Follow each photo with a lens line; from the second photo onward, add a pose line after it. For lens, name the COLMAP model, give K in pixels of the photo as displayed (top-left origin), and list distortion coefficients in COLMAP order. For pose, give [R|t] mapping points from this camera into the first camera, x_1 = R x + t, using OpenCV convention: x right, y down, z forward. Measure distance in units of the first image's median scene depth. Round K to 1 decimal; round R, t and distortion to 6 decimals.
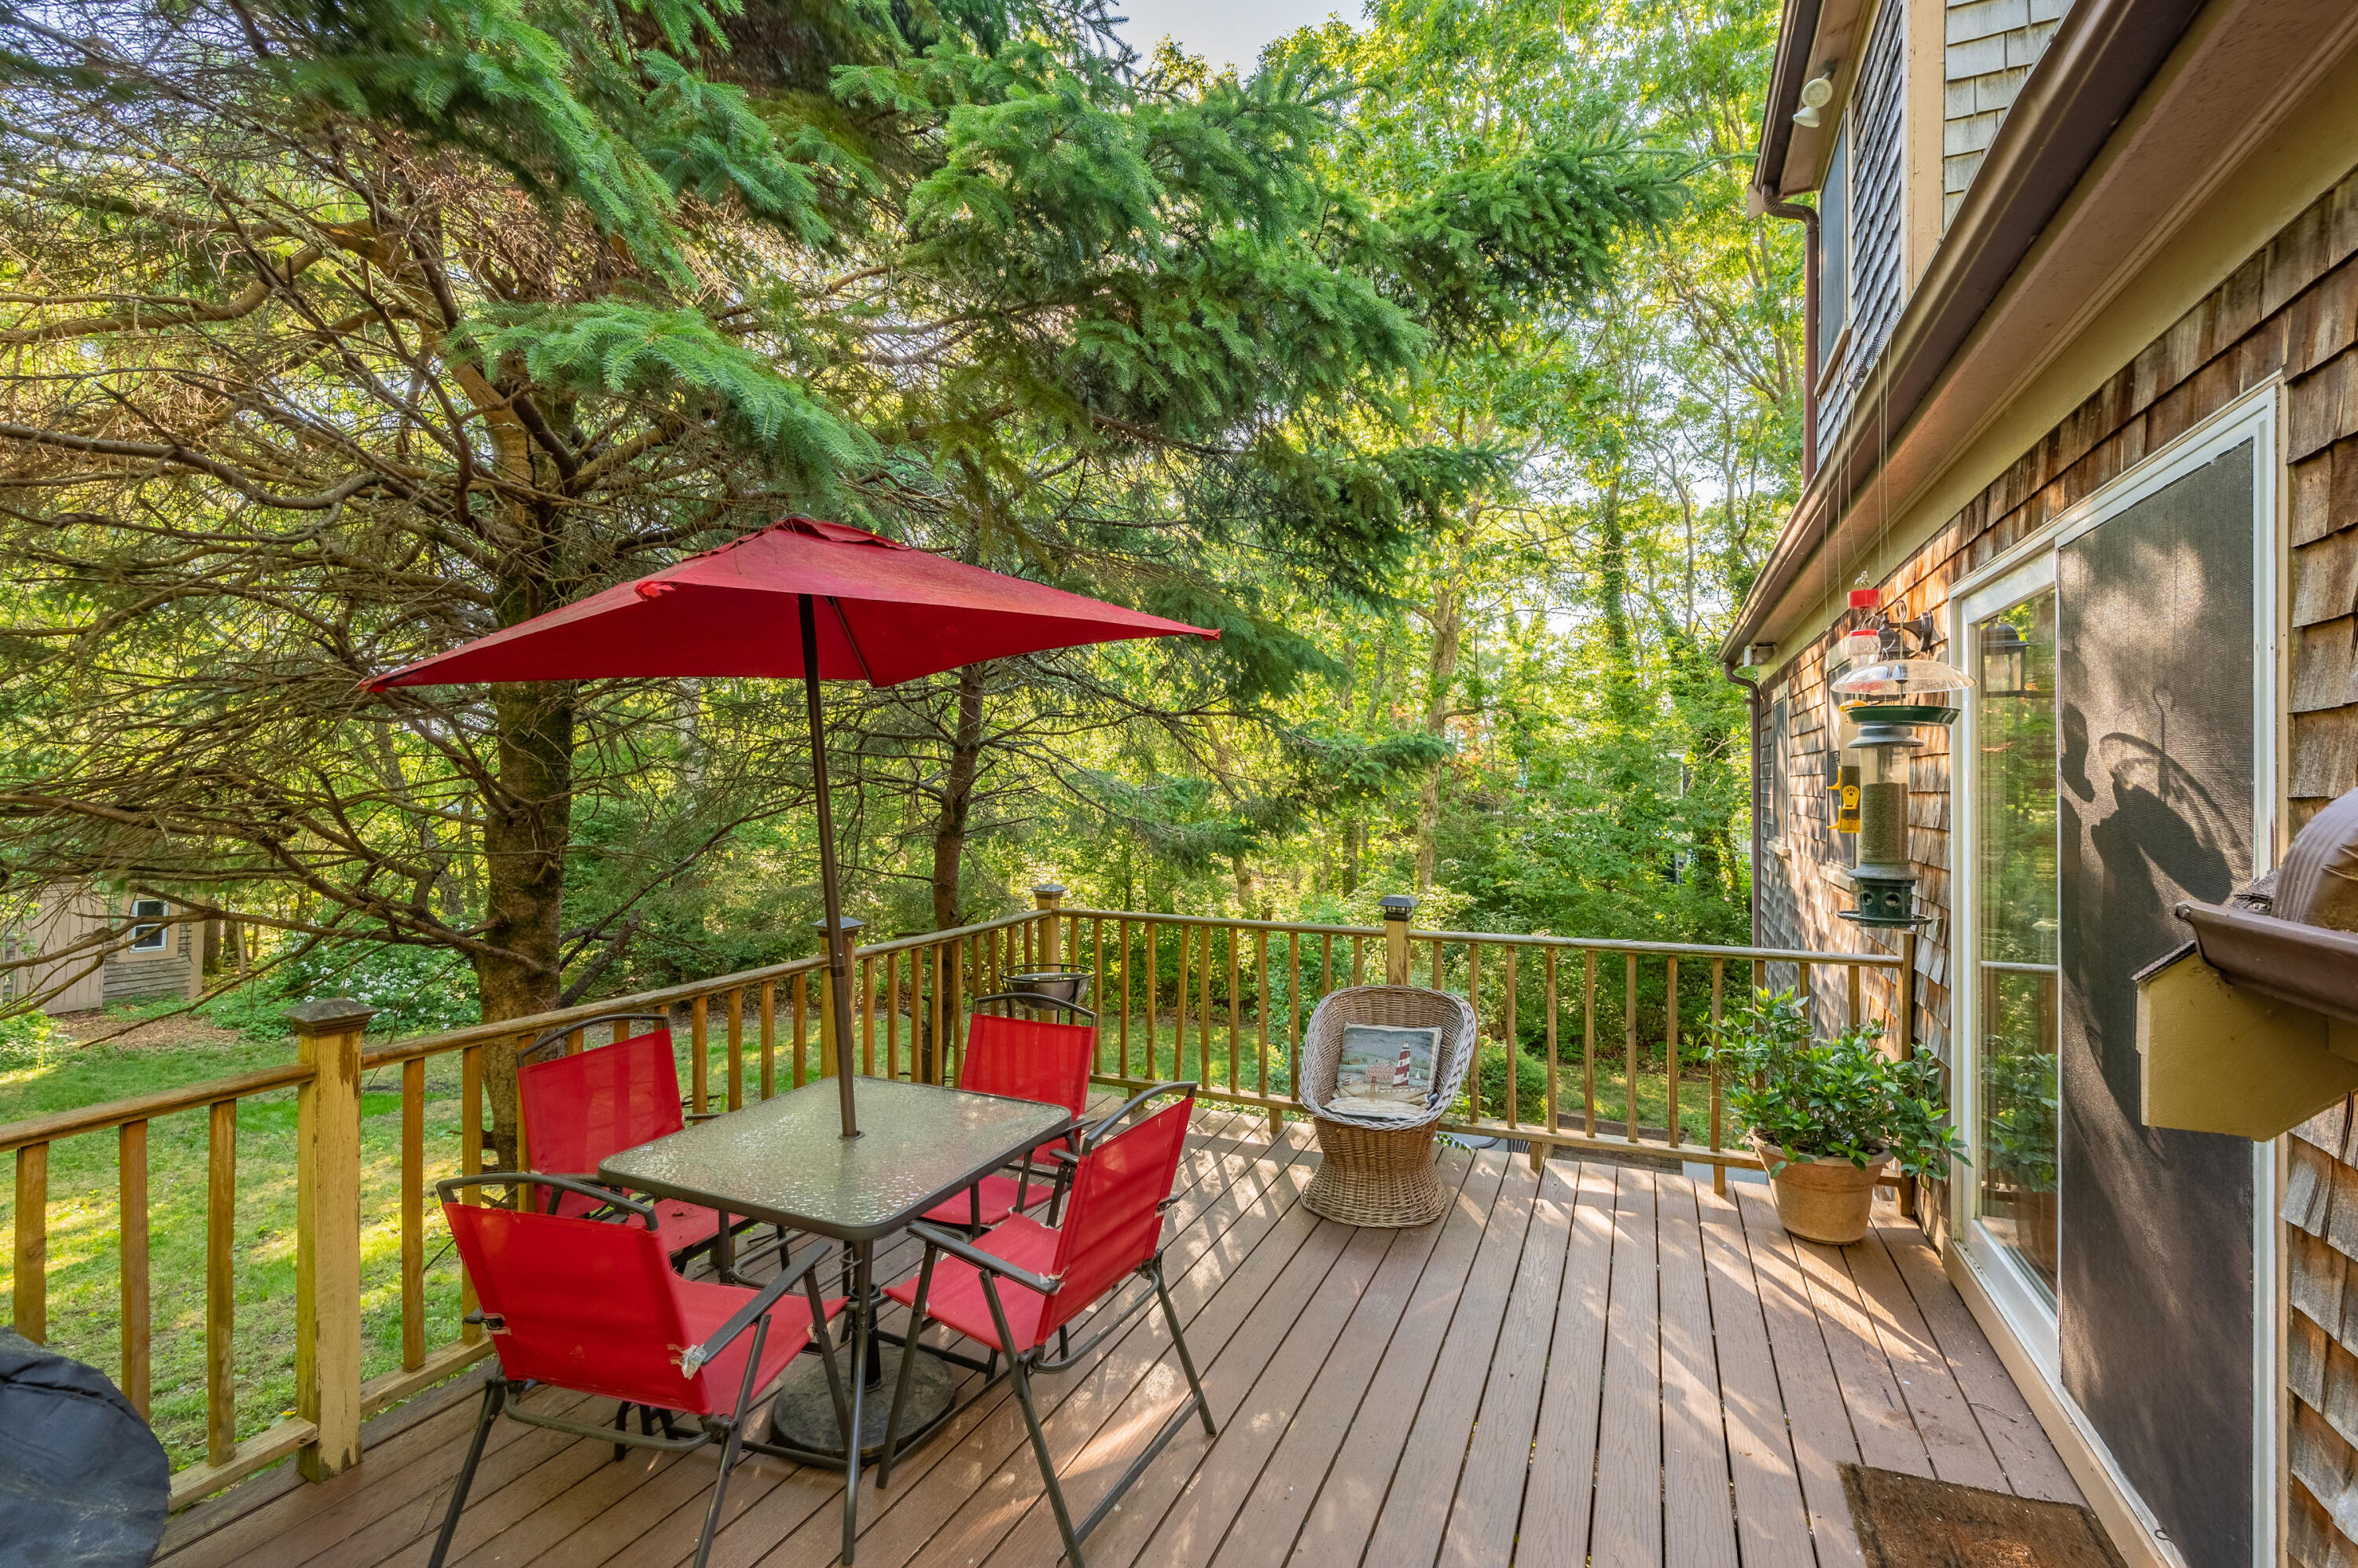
lens RADIAL K [[1124.8, 0, 1185.2], [0, 1124.8, 787.3], [0, 0, 1]] dist [0.001063, -0.001397]
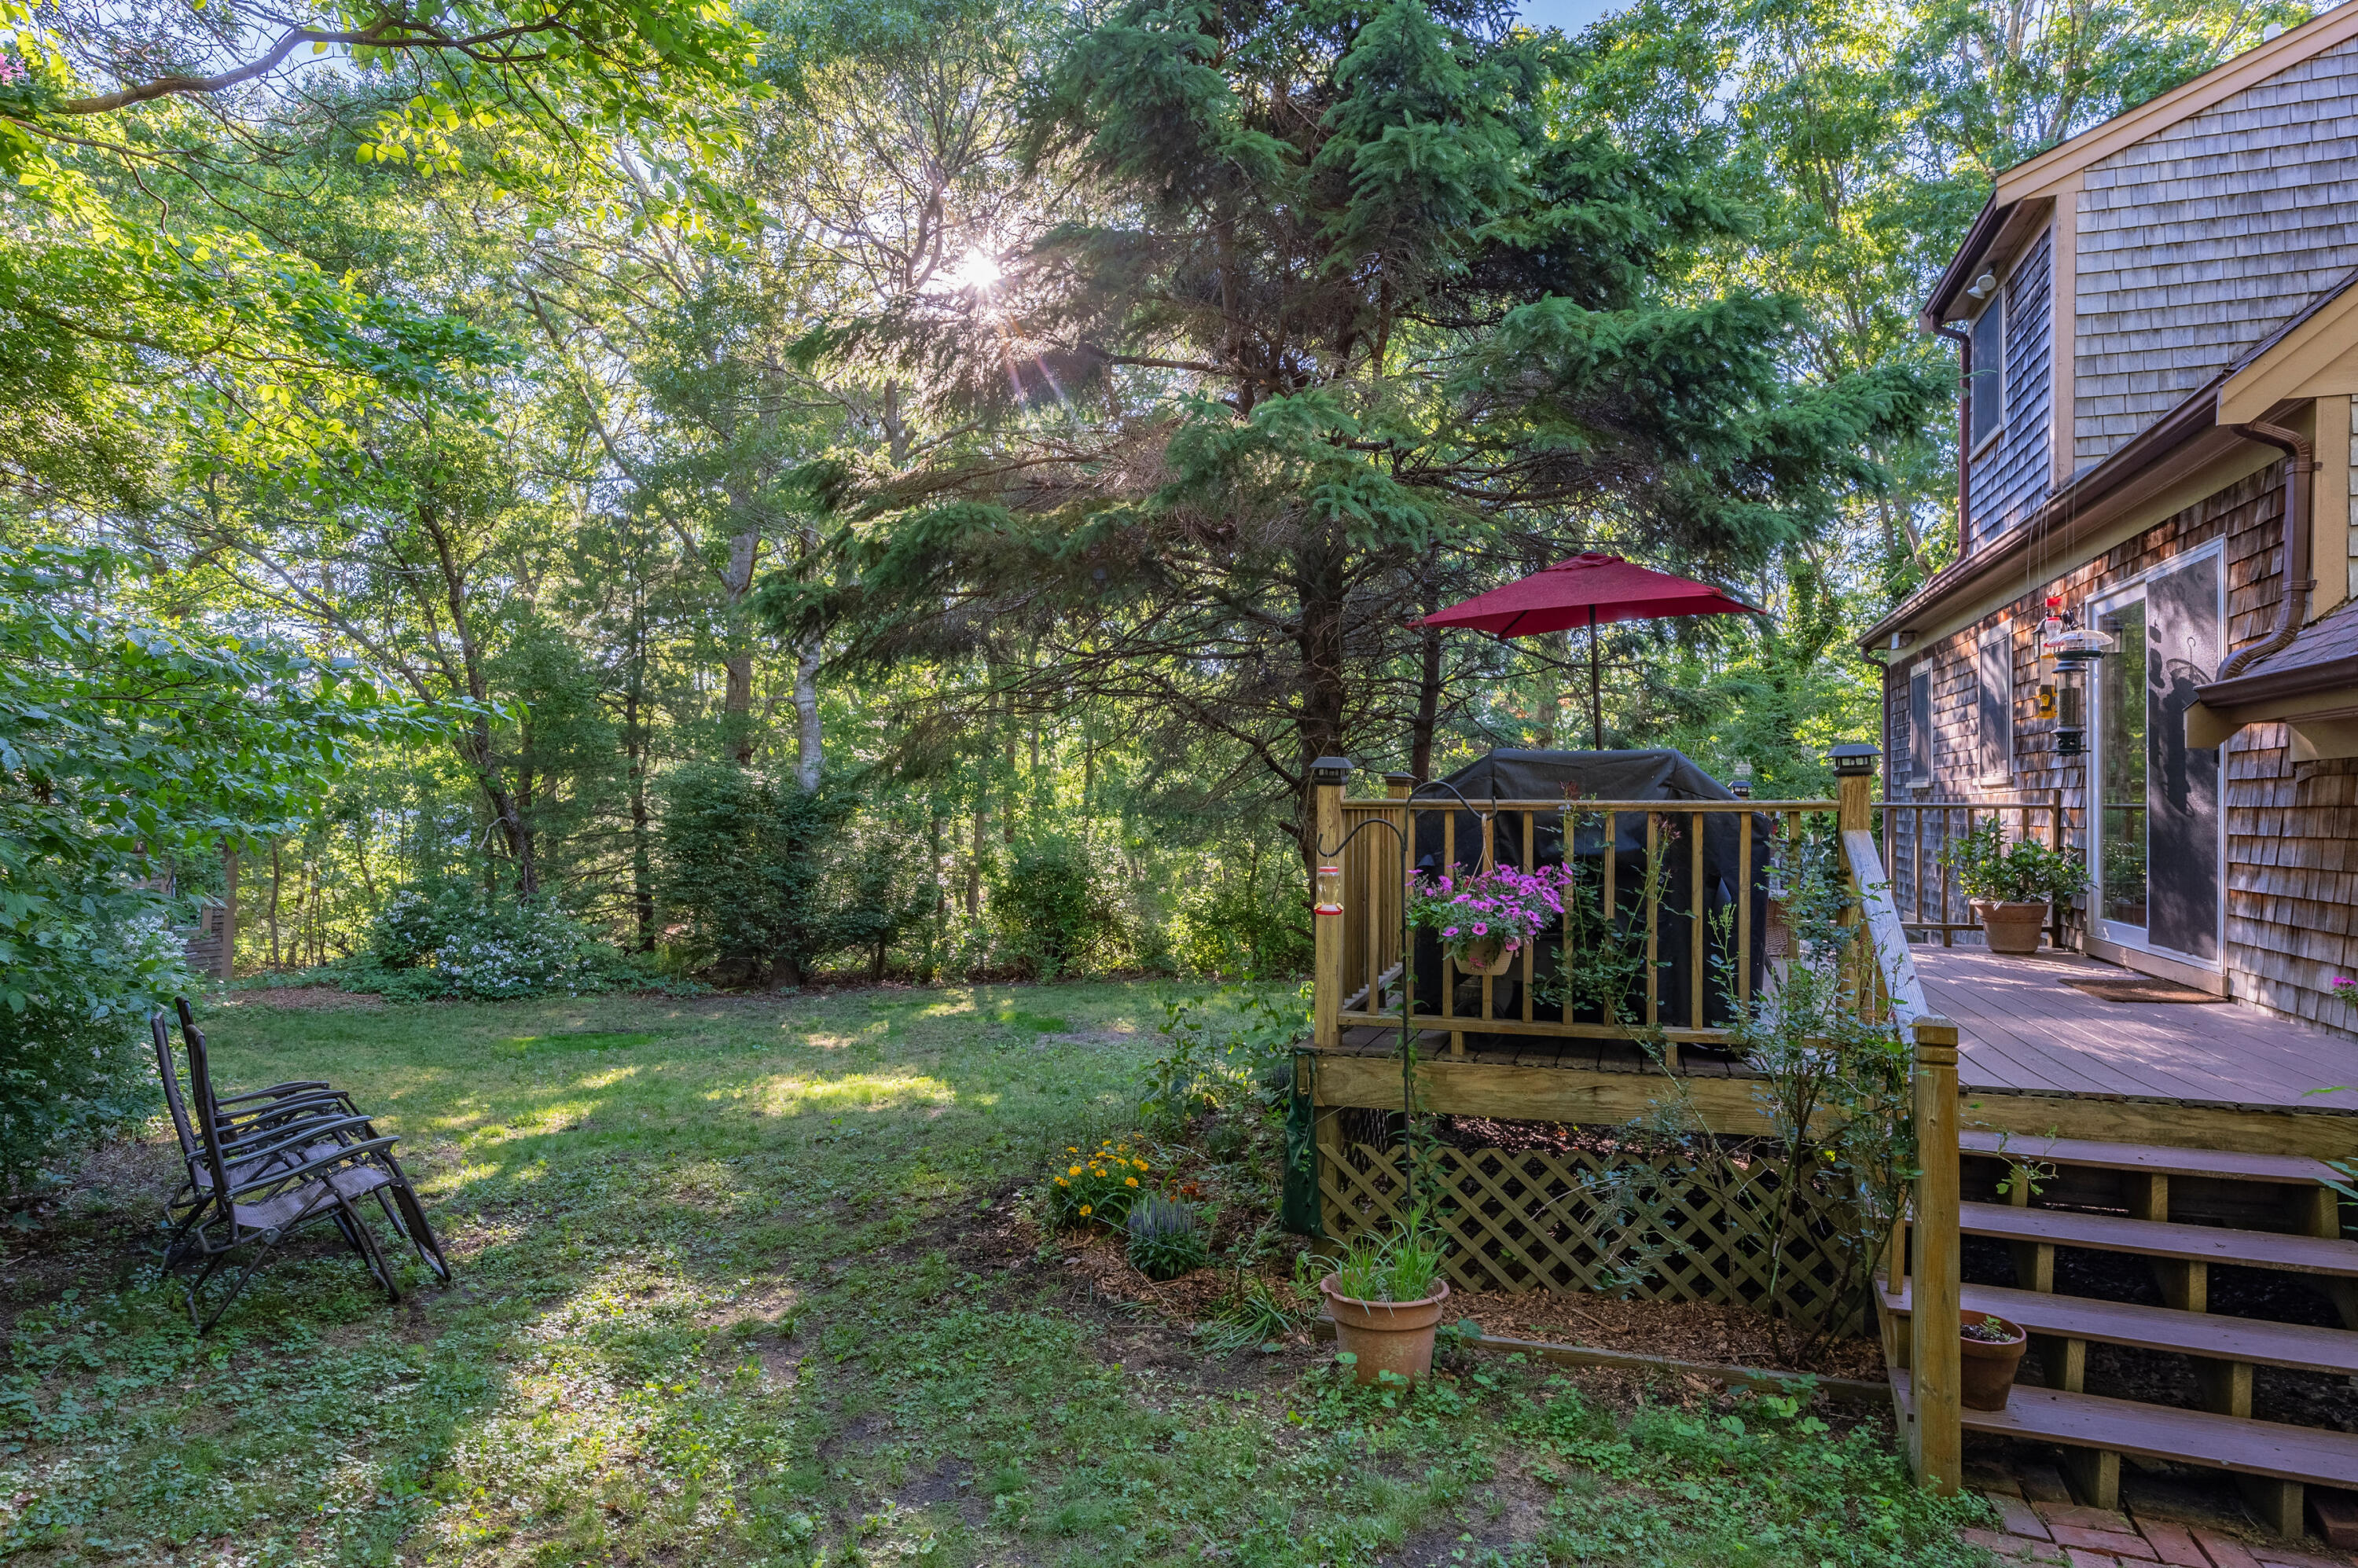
lens RADIAL K [[1285.8, 0, 1175.7], [0, 1285.8, 788.8], [0, 0, 1]] dist [-0.023601, 0.001429]
pose [[0.999305, 0.007927, 0.036432, -0.953325], [-0.007736, 0.999956, -0.005374, 0.174466], [-0.036473, 0.005089, 0.999322, -1.111487]]
